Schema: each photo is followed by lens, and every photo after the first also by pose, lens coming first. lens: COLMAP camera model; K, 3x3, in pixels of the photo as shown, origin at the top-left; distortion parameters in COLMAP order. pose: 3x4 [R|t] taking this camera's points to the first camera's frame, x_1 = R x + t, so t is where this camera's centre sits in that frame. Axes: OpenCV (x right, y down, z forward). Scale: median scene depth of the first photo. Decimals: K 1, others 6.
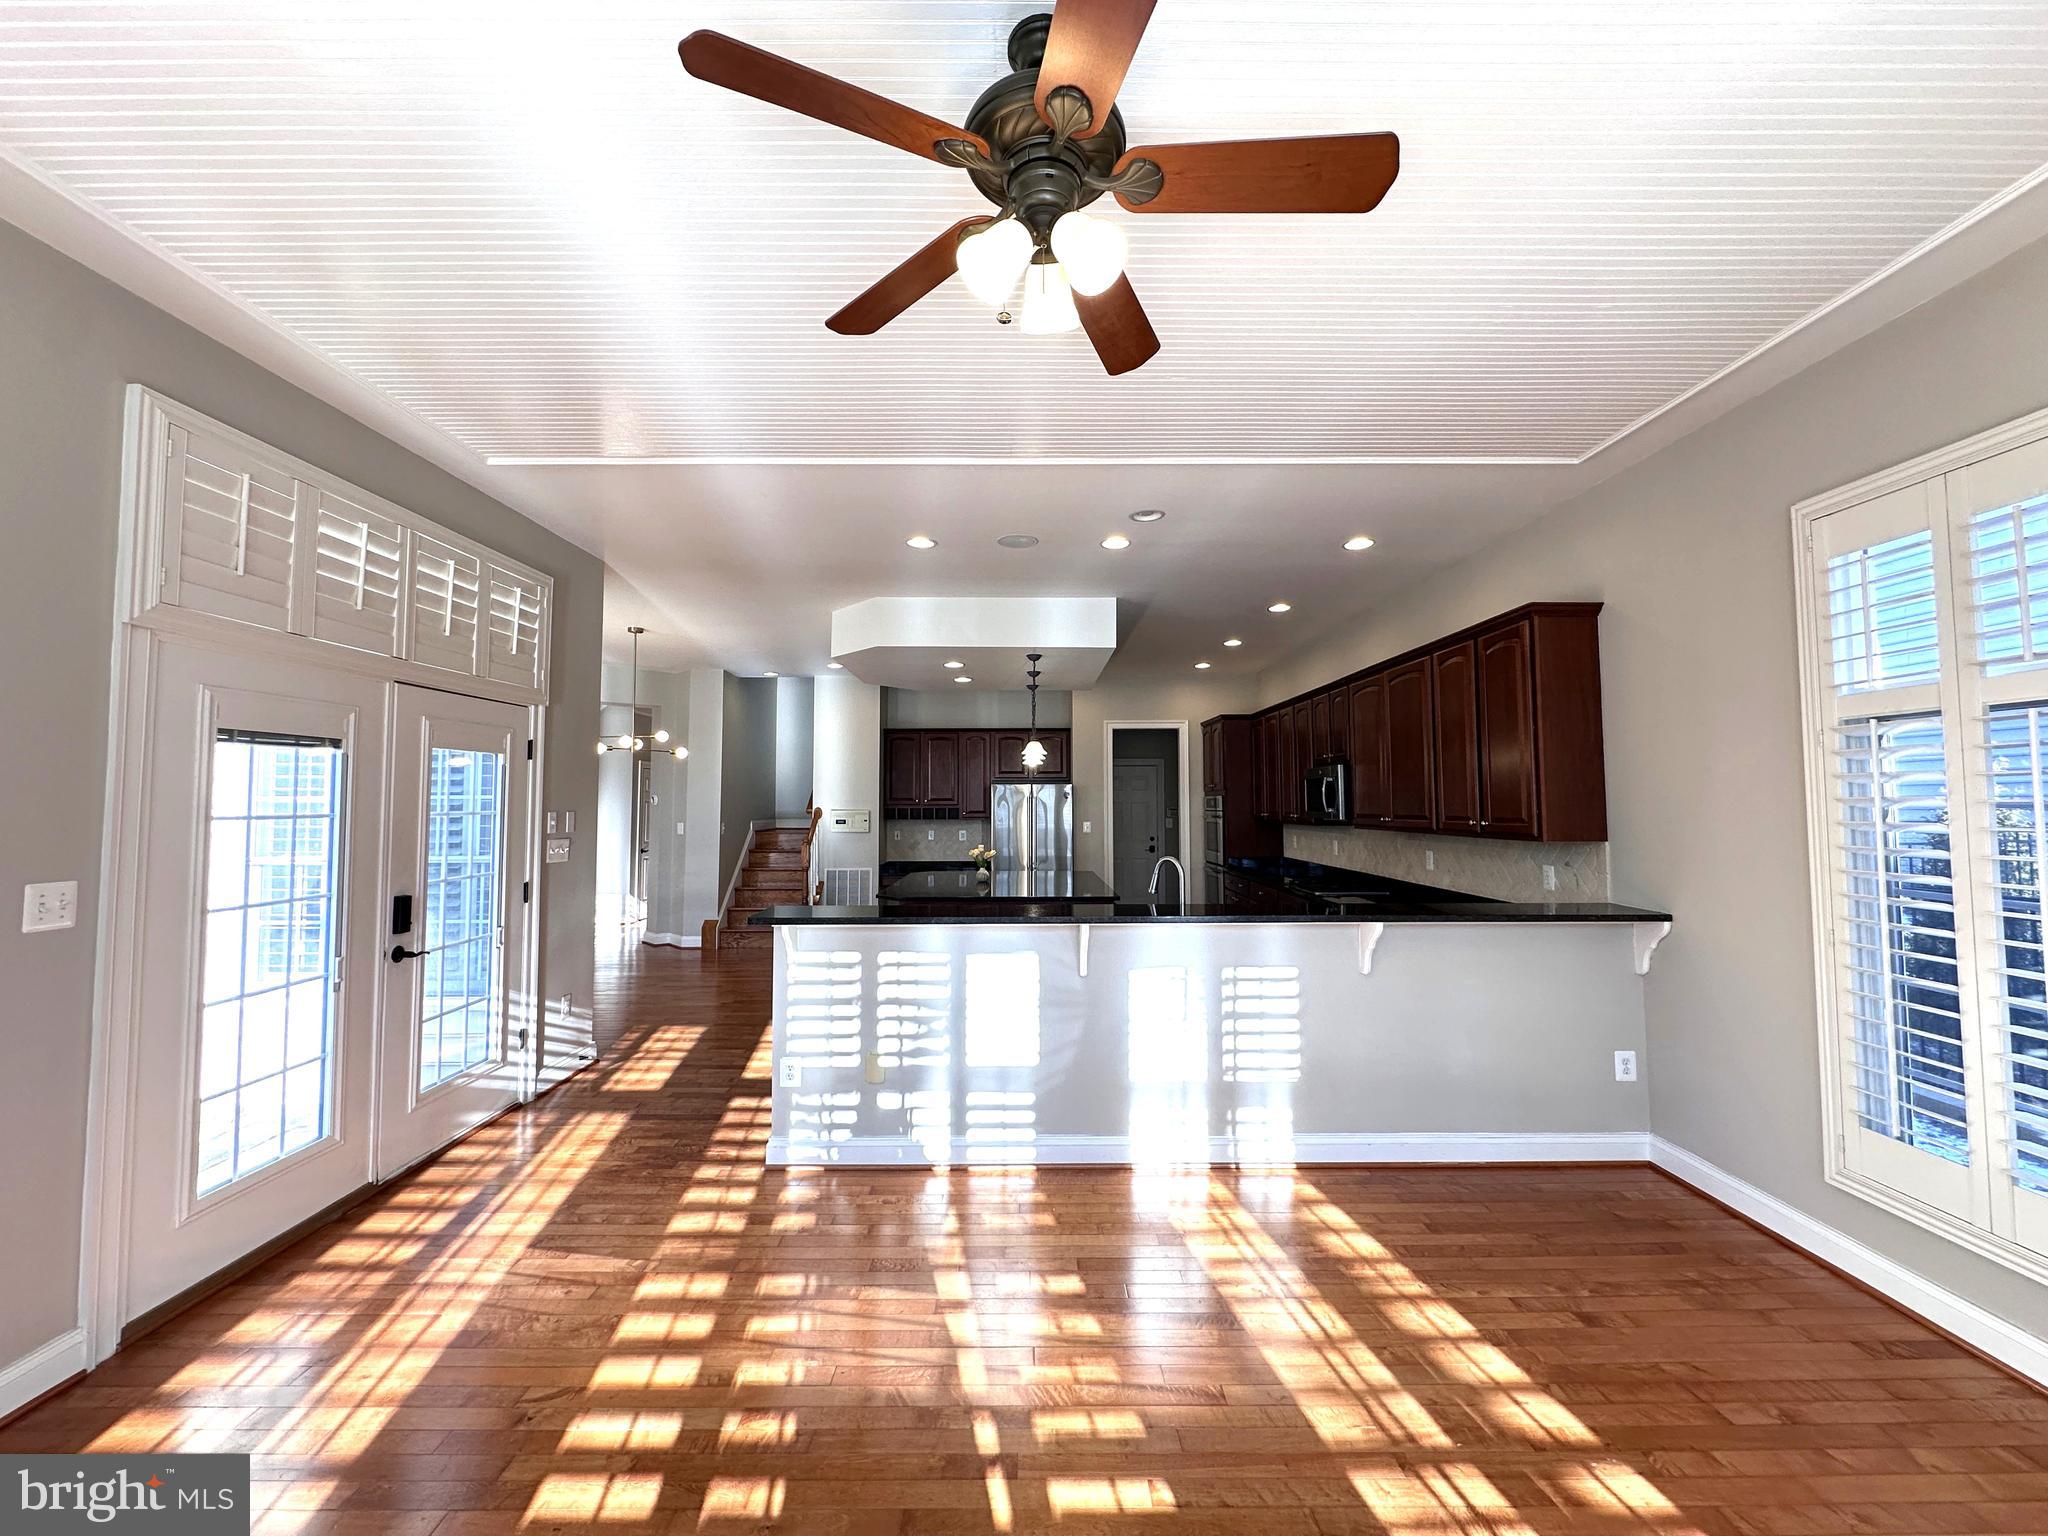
lens RADIAL K [[815.5, 0, 1022.4], [0, 815.5, 763.8], [0, 0, 1]] dist [-0.003731, 0.000910]
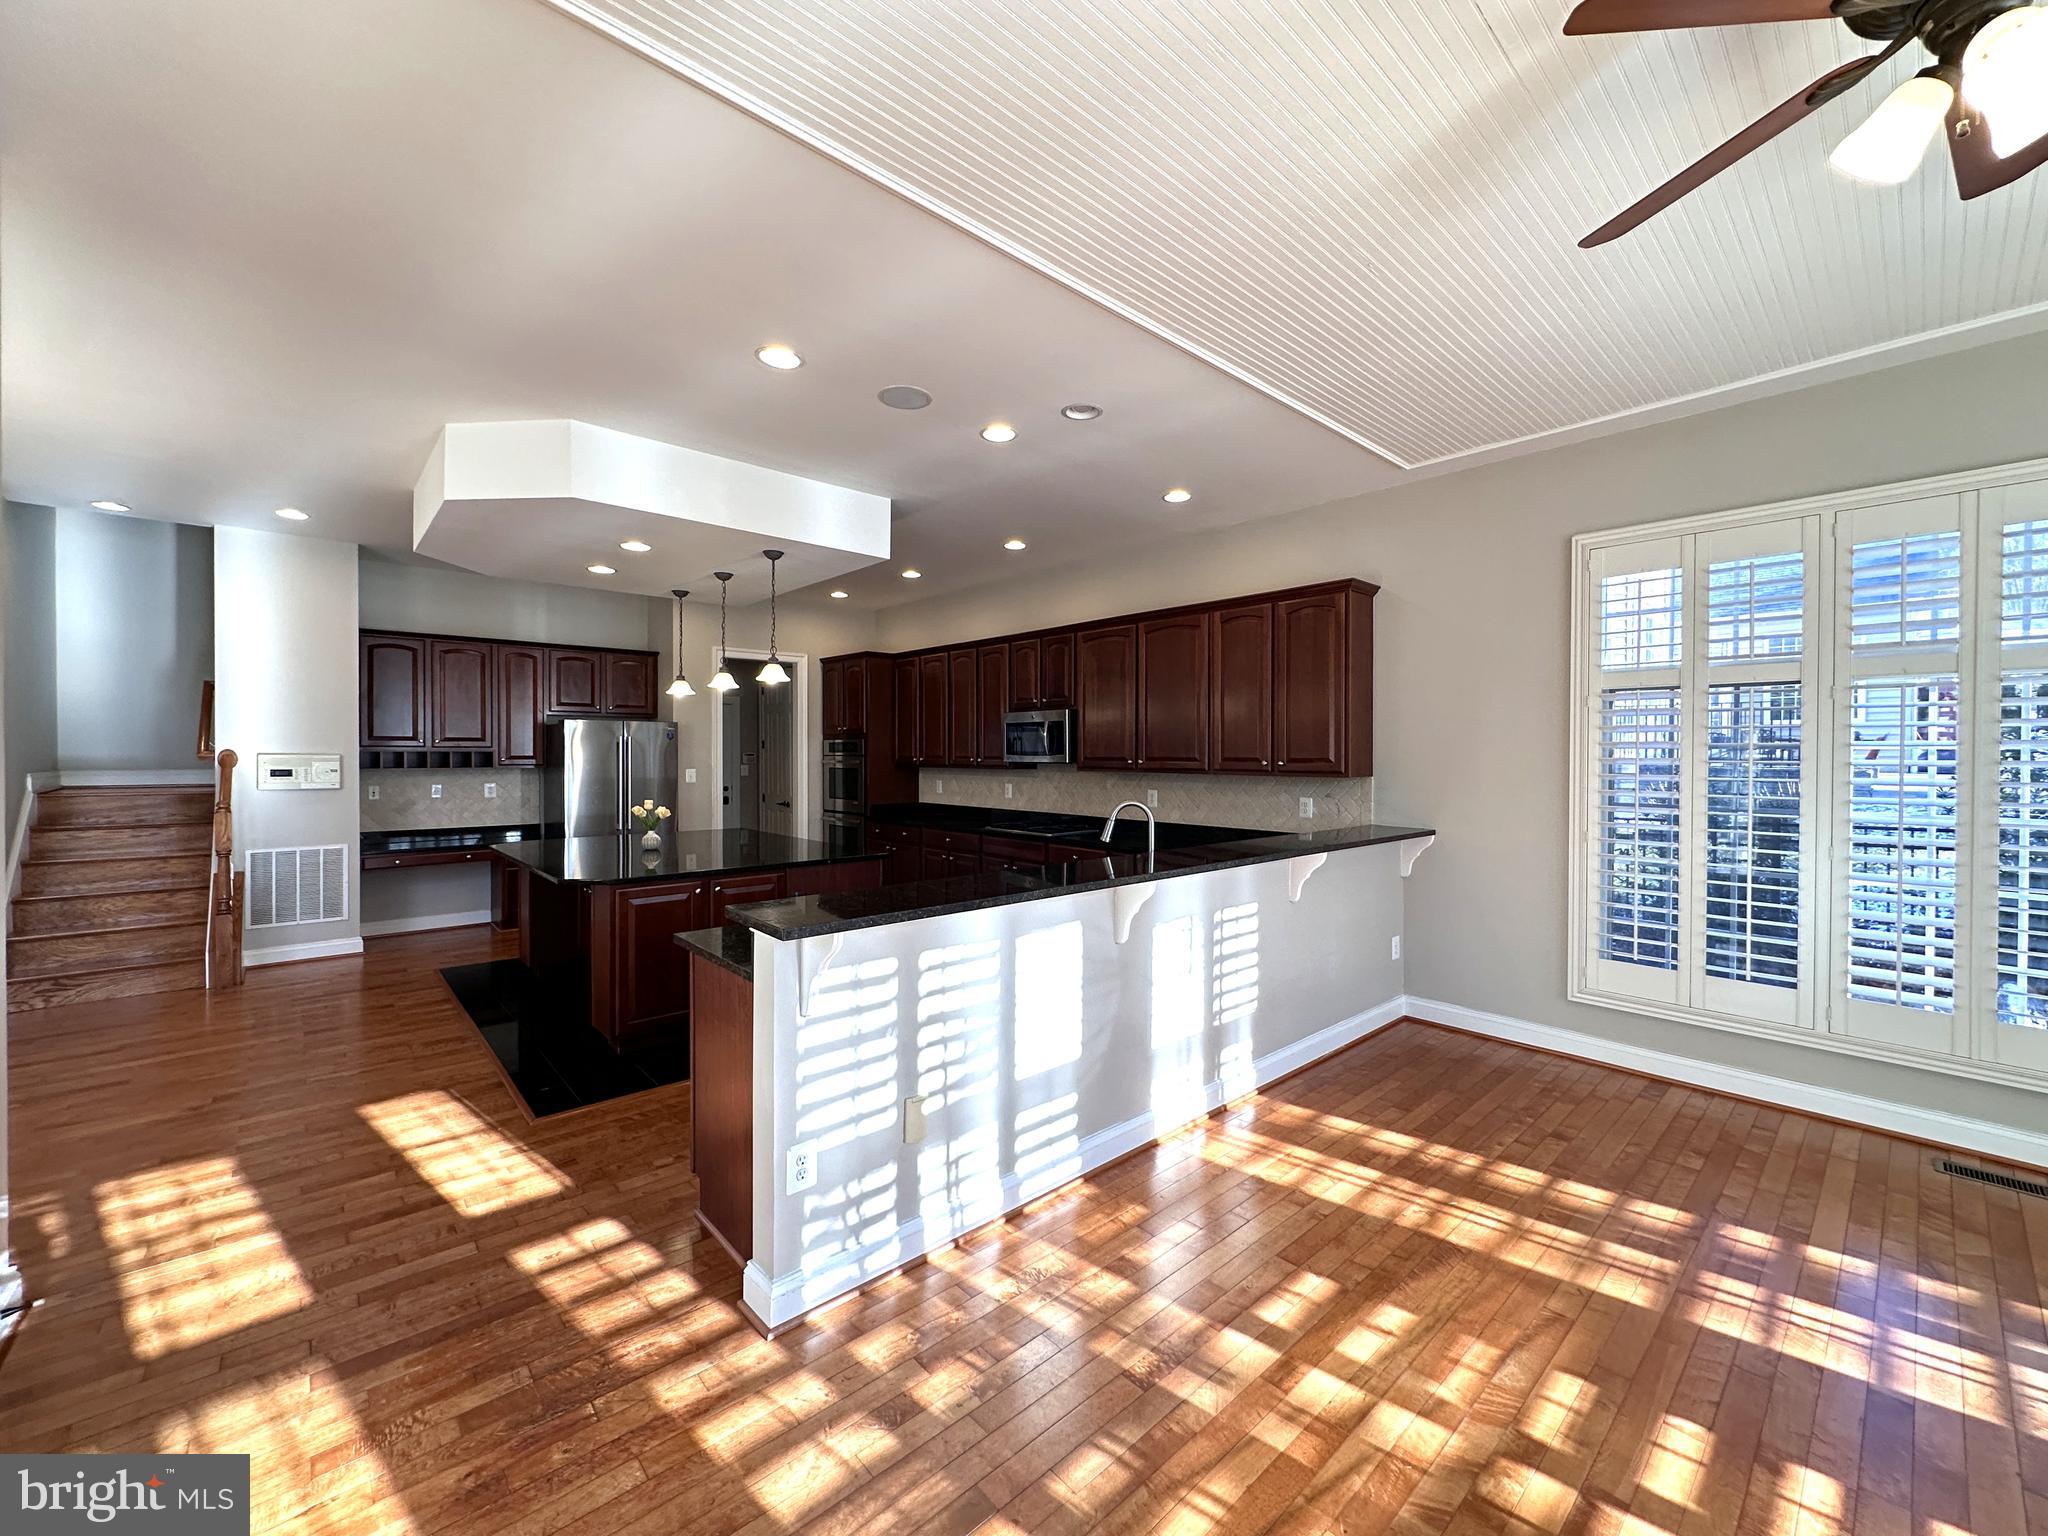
lens RADIAL K [[815.5, 0, 1031.8], [0, 815.5, 761.8], [0, 0, 1]] dist [-0.003731, 0.000910]
pose [[0.743501, -0.002736, 0.668730, -0.564879], [-0.036997, 0.998292, 0.045218, 0.037162], [-0.667711, -0.058360, 0.742129, 0.440112]]
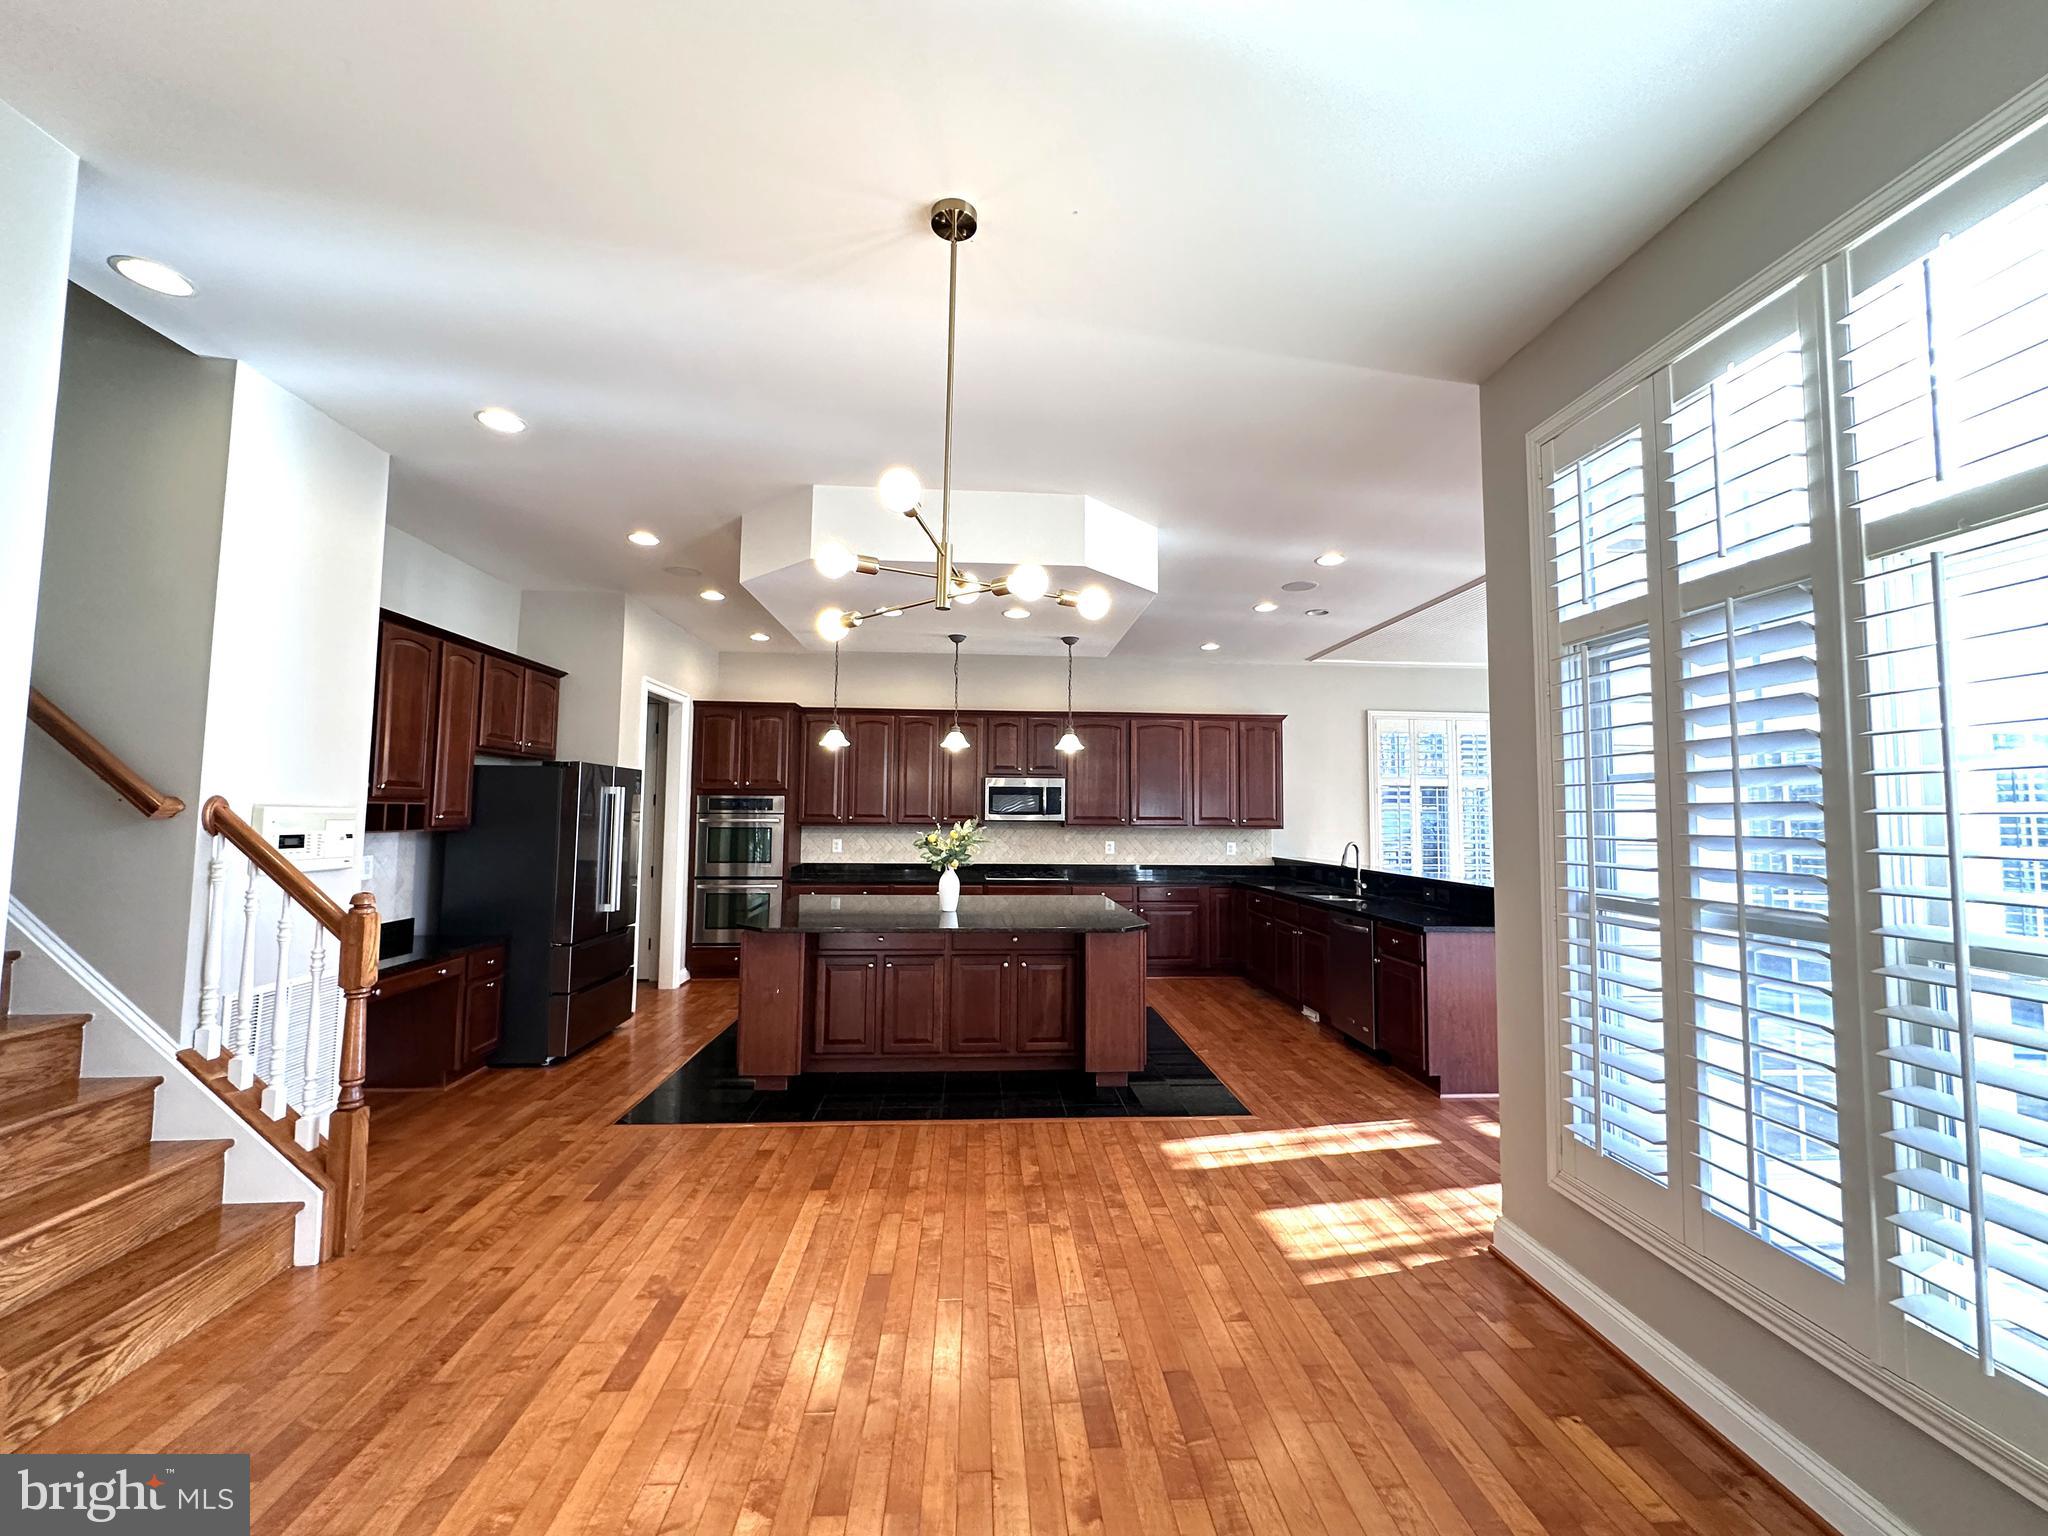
lens RADIAL K [[815.5, 0, 1029.7], [0, 815.5, 764.4], [0, 0, 1]] dist [-0.003731, 0.000910]
pose [[-0.067069, 0.064669, 0.995650, -1.506893], [-0.057835, 0.995967, -0.068586, 0.119212], [-0.996071, -0.062184, -0.063059, 1.908888]]
